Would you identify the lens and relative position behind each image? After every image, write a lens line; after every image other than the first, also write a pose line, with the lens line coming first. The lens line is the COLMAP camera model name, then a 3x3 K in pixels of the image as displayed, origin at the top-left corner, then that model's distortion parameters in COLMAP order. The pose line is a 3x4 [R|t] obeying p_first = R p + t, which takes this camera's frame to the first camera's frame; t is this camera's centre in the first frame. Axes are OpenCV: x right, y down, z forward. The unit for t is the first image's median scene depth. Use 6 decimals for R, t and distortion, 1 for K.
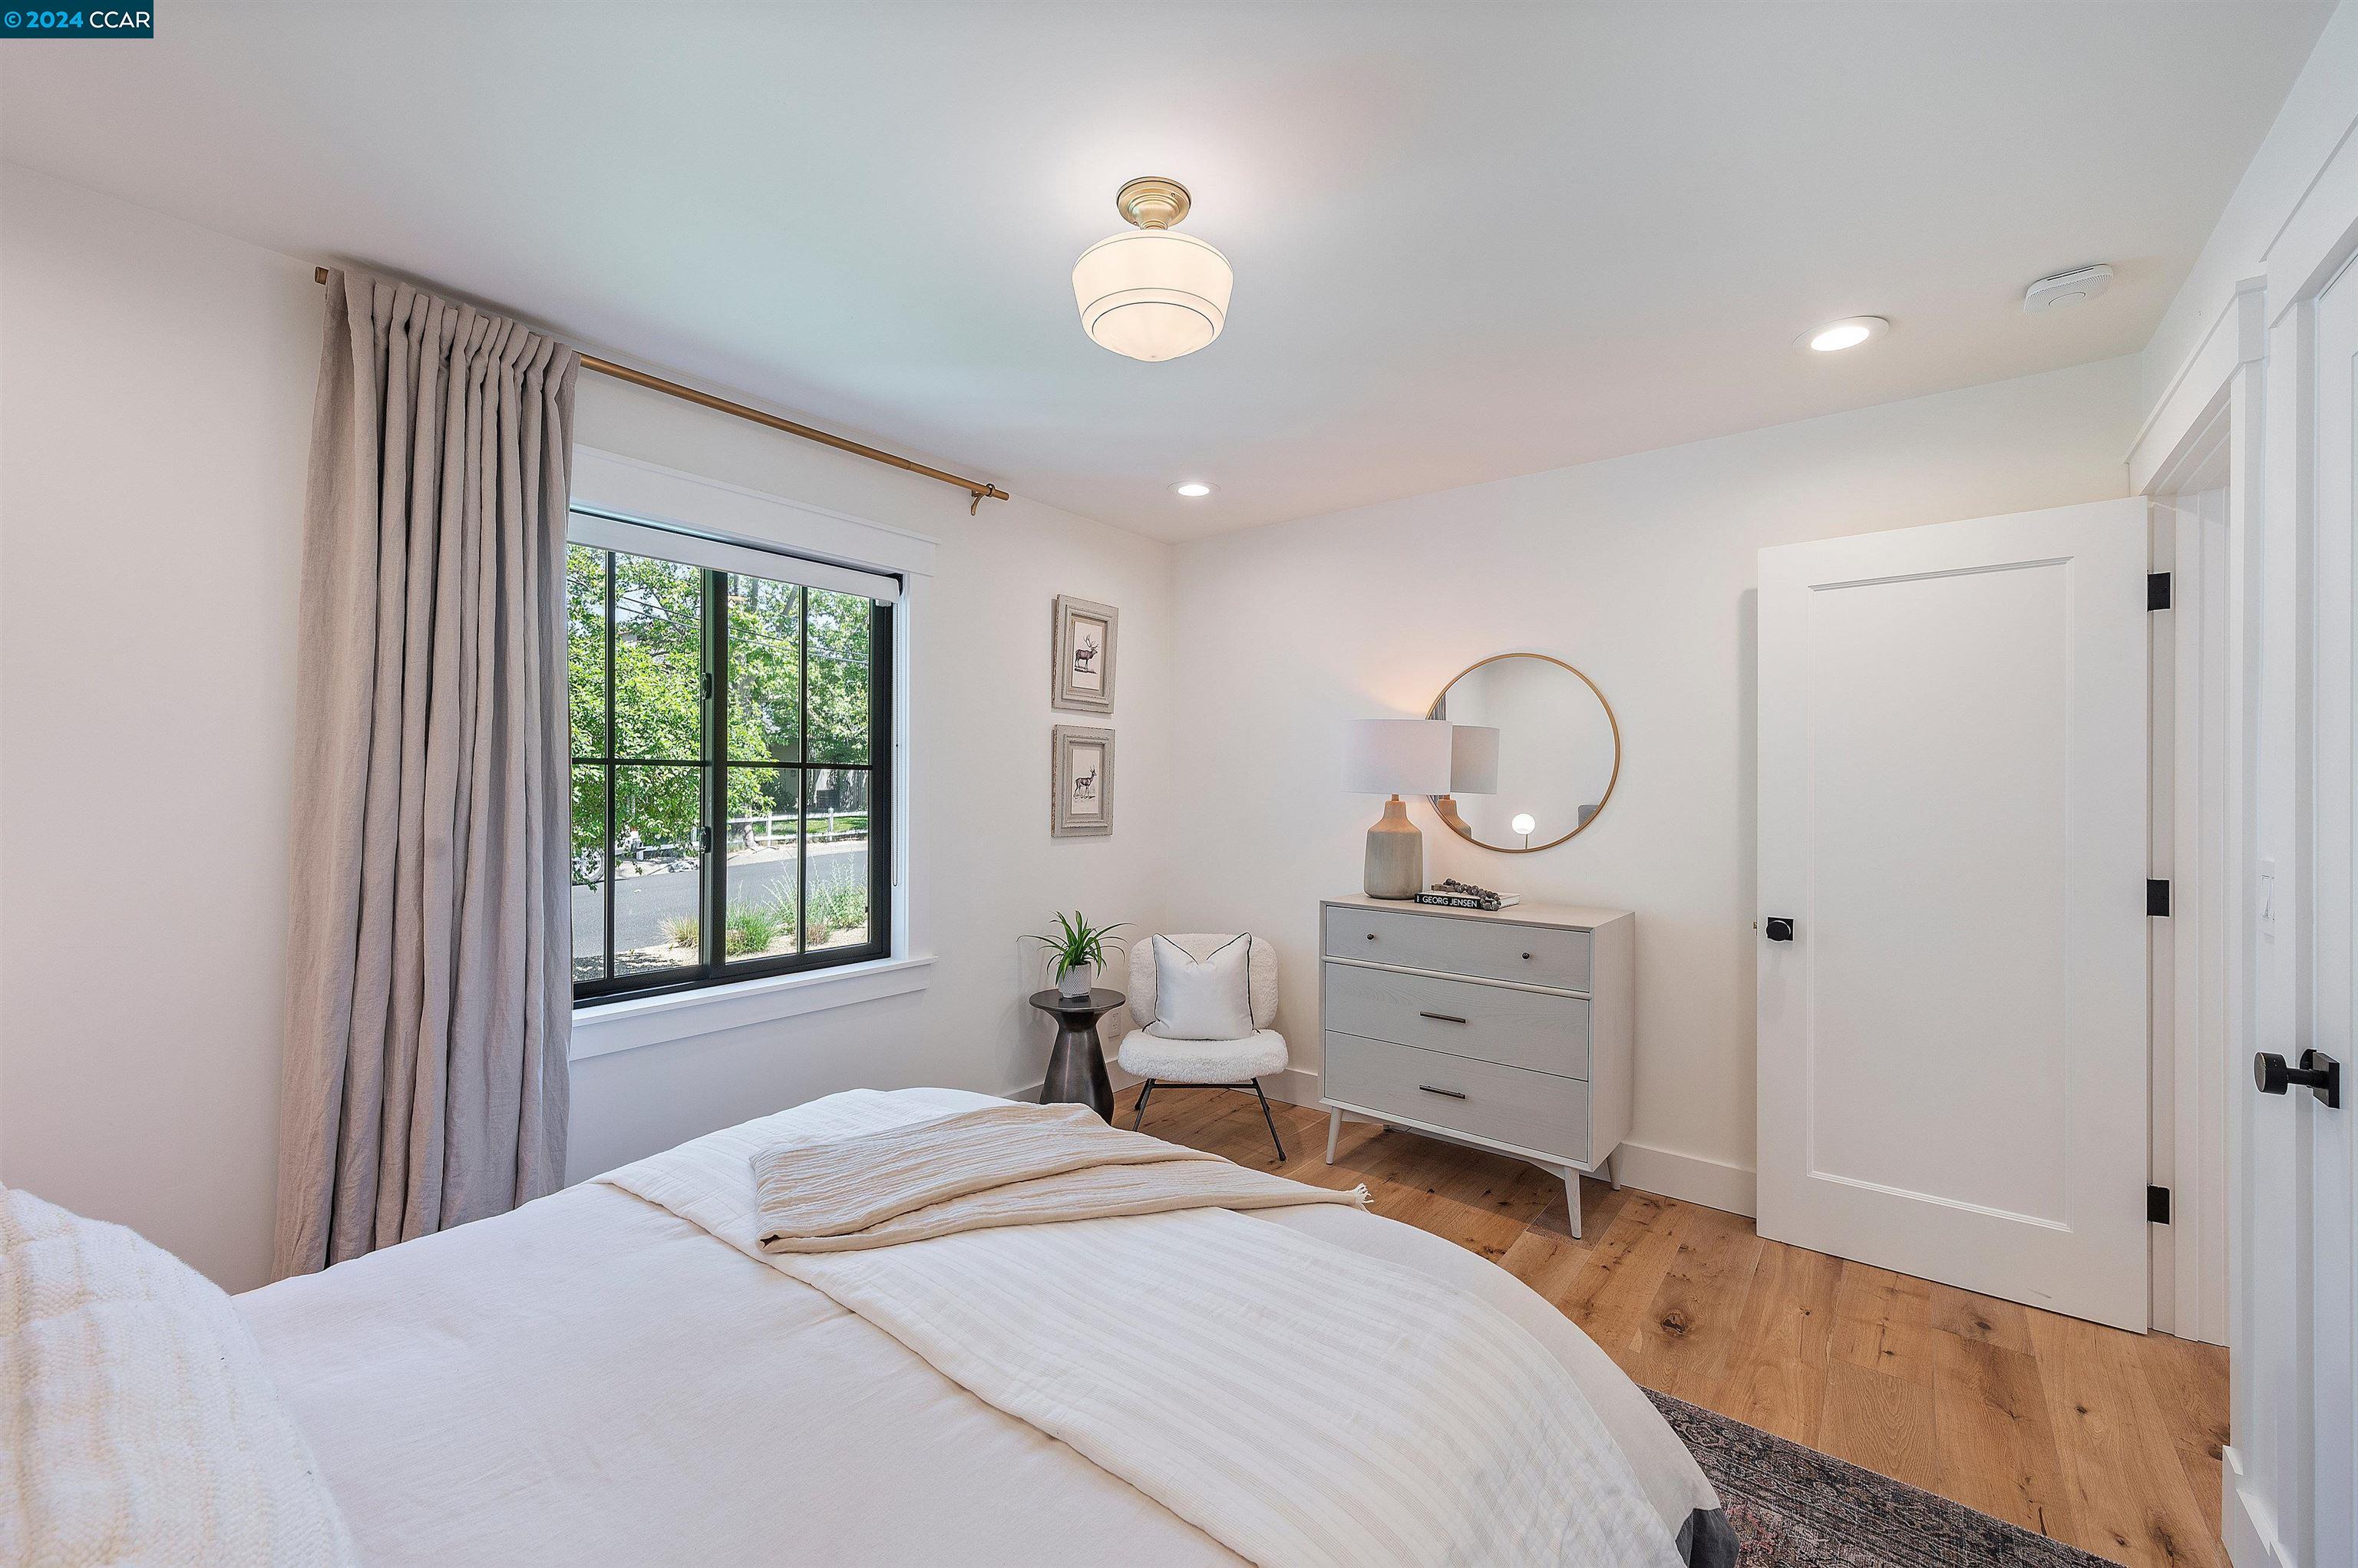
lens RADIAL K [[935.5, 0, 1179.0], [0, 935.5, 784.0], [0, 0, 1]] dist [0.000130, 0.000008]
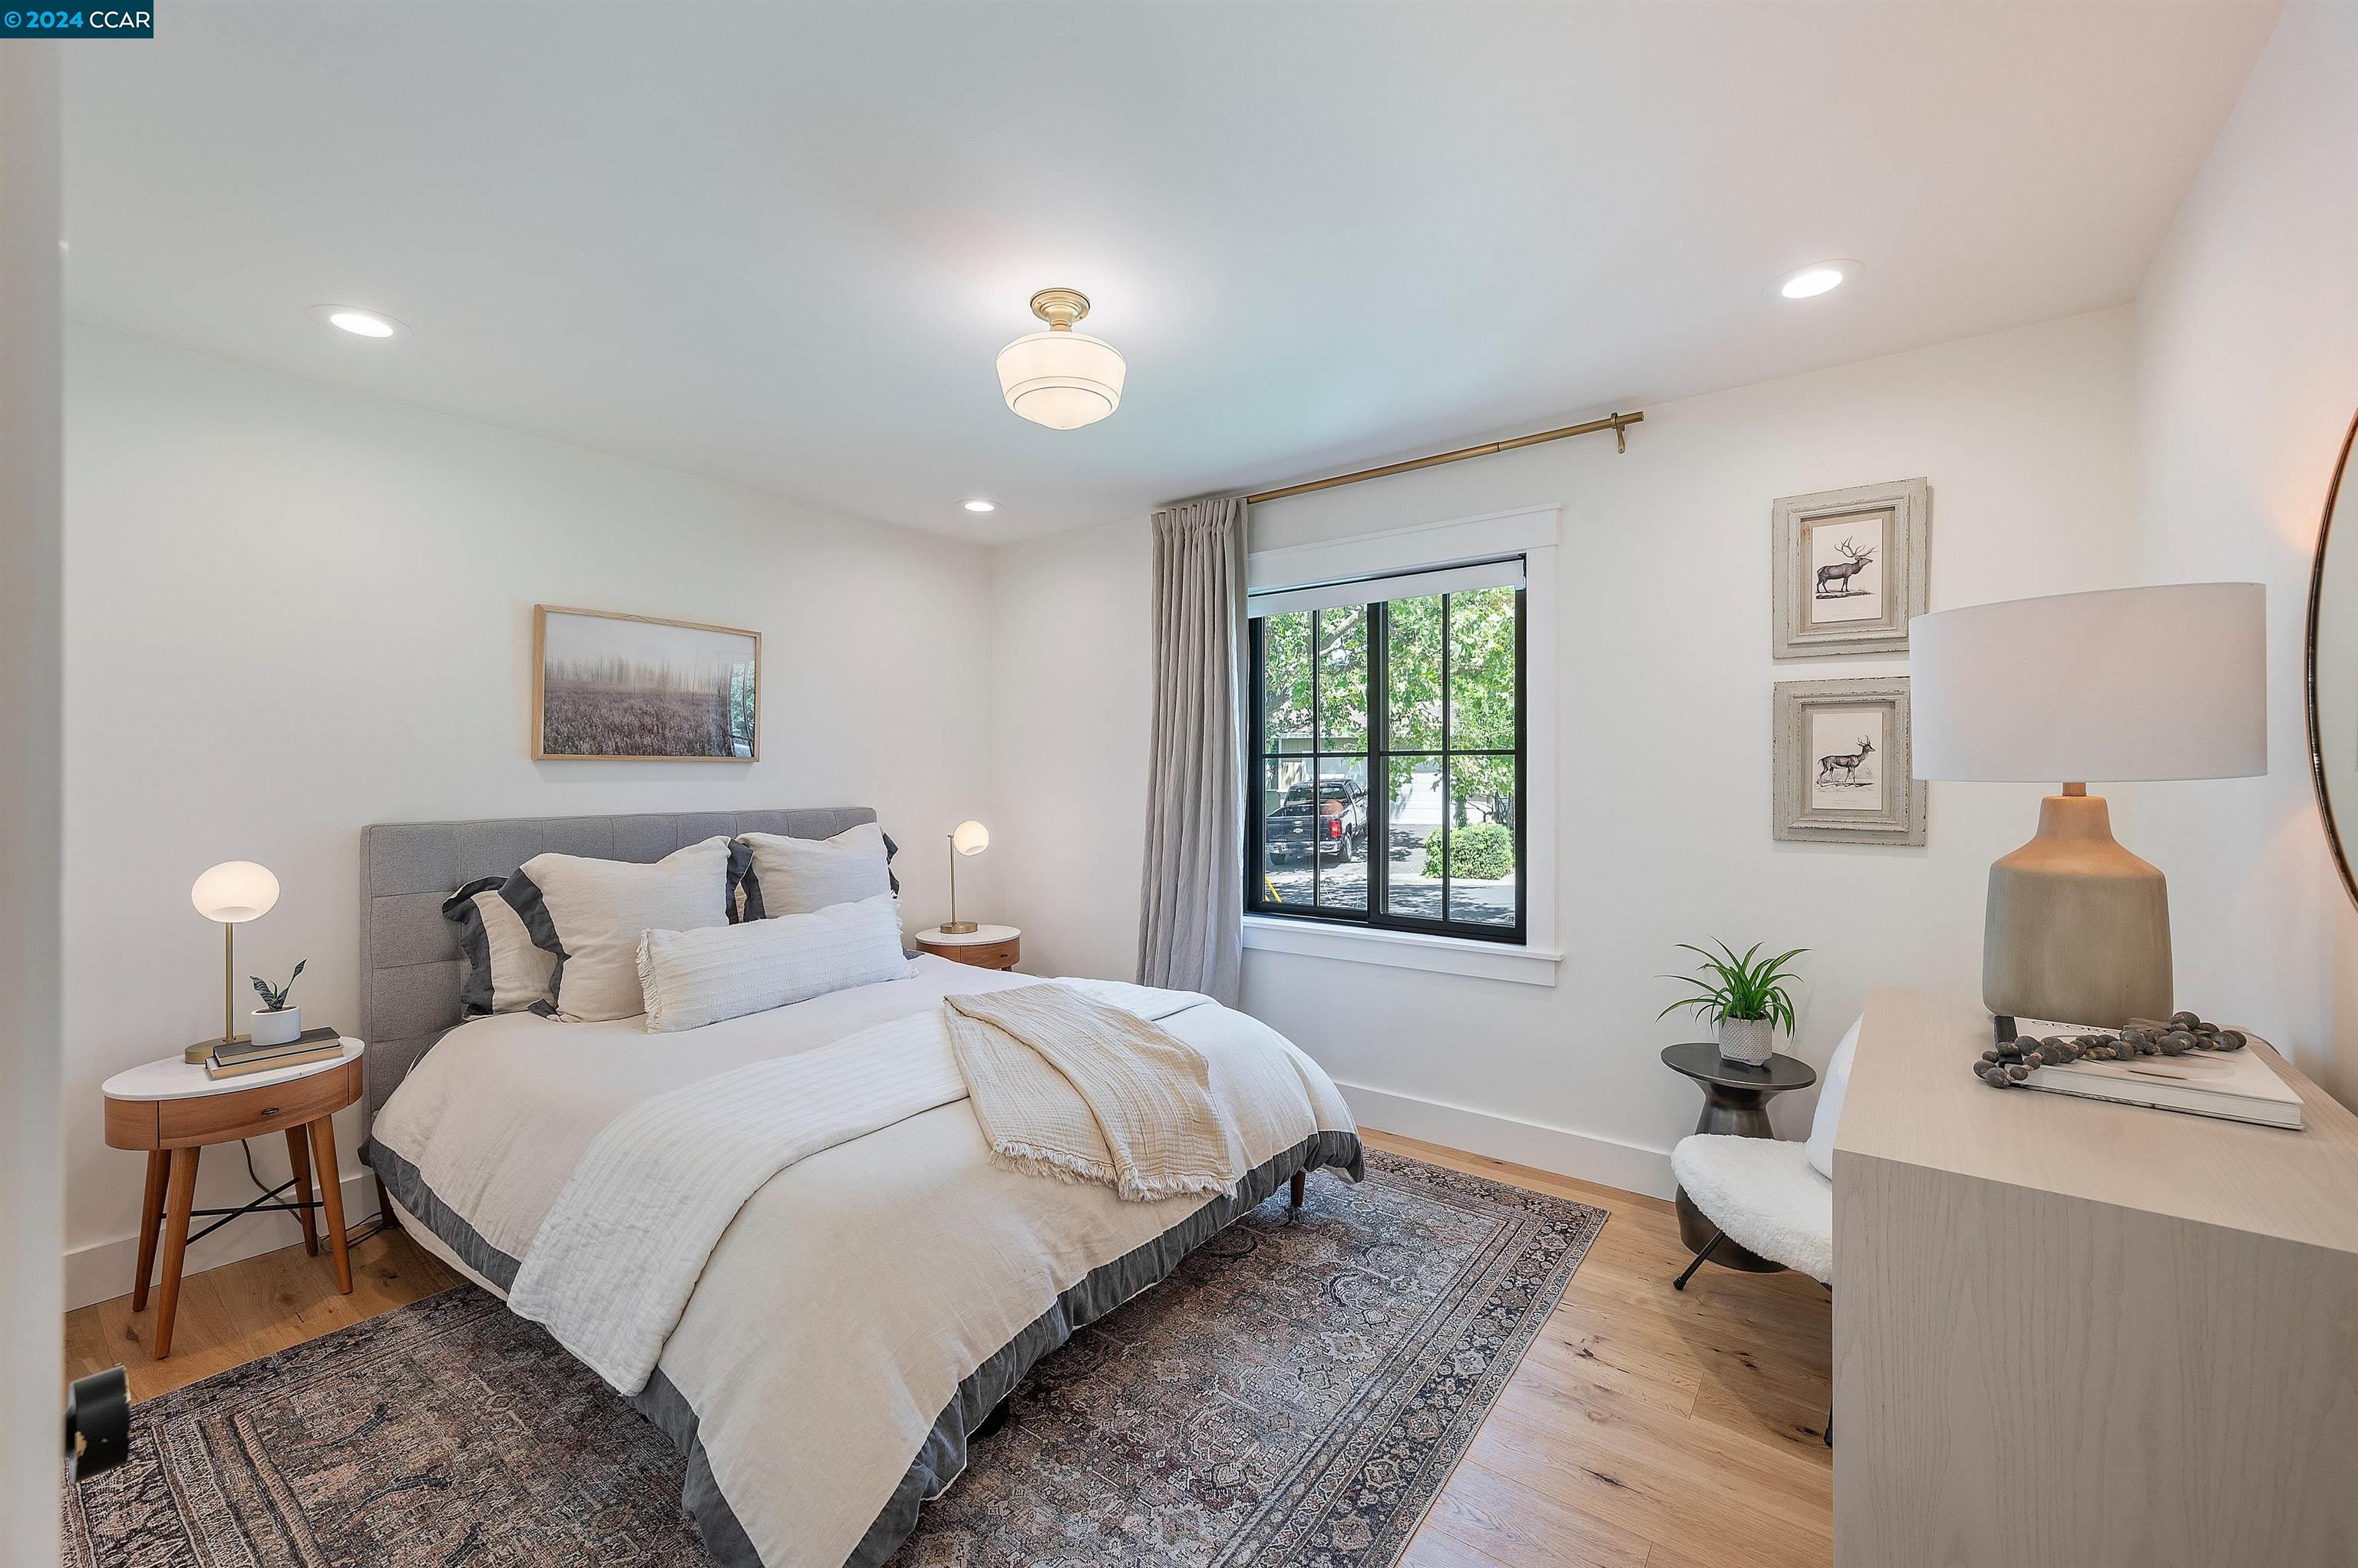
lens RADIAL K [[935.5, 0, 1179.0], [0, 935.5, 784.0], [0, 0, 1]] dist [0.000130, 0.000008]
pose [[0.019714, 0.005664, -0.999790, 0.567570], [0.009332, 0.999939, 0.005849, 0.005541], [0.999762, -0.009445, 0.019660, 0.521936]]
